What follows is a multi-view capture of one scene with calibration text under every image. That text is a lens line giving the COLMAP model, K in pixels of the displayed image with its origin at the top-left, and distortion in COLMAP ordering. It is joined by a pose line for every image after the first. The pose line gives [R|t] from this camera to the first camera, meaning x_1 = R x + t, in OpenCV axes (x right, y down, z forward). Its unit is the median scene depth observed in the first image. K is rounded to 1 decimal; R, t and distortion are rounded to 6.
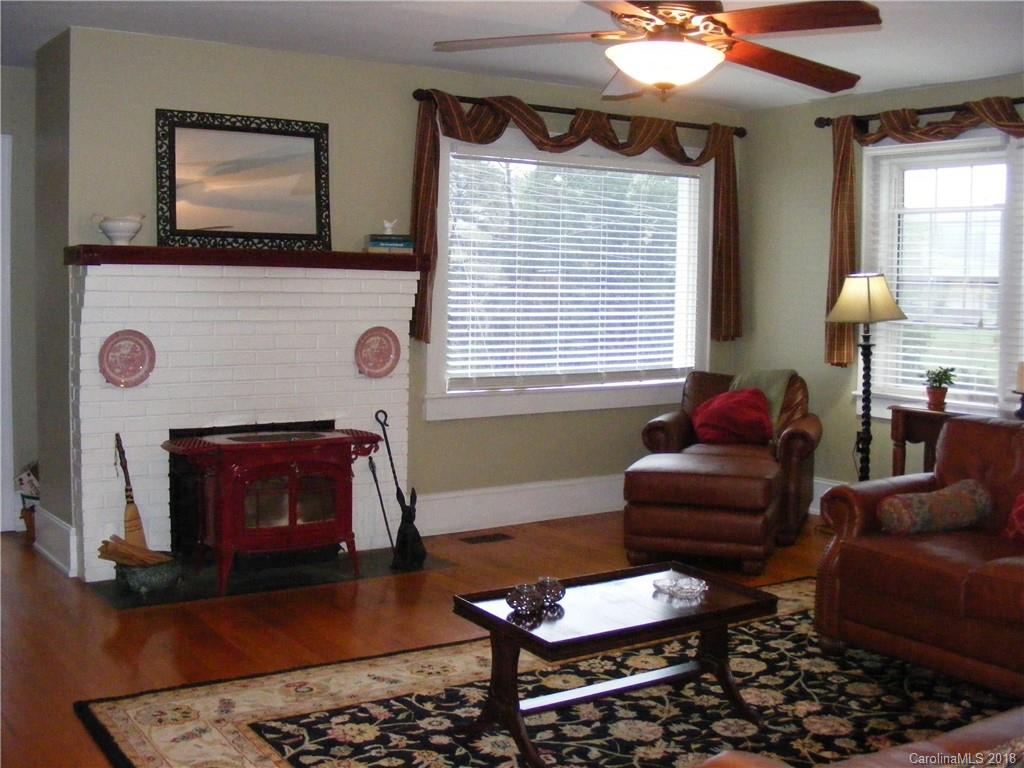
lens RADIAL K [[1188.3, 0, 512.0], [0, 1188.3, 384.0], [0, 0, 1]] dist [-0.086042, 0.013831]
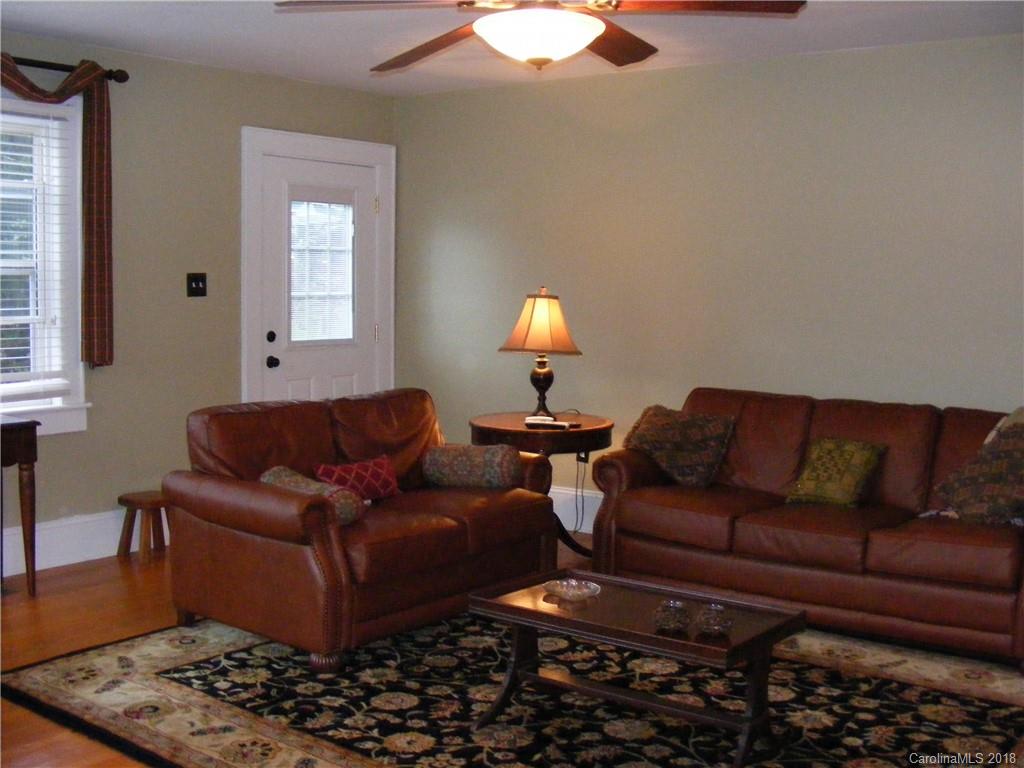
lens RADIAL K [[1188.3, 0, 512.0], [0, 1188.3, 384.0], [0, 0, 1]] dist [-0.086042, 0.013831]
pose [[-0.337704, -0.103608, 0.935533, -0.459026], [0.046757, 0.990850, 0.126612, -0.083168], [-0.940090, 0.086500, -0.329770, 0.808949]]
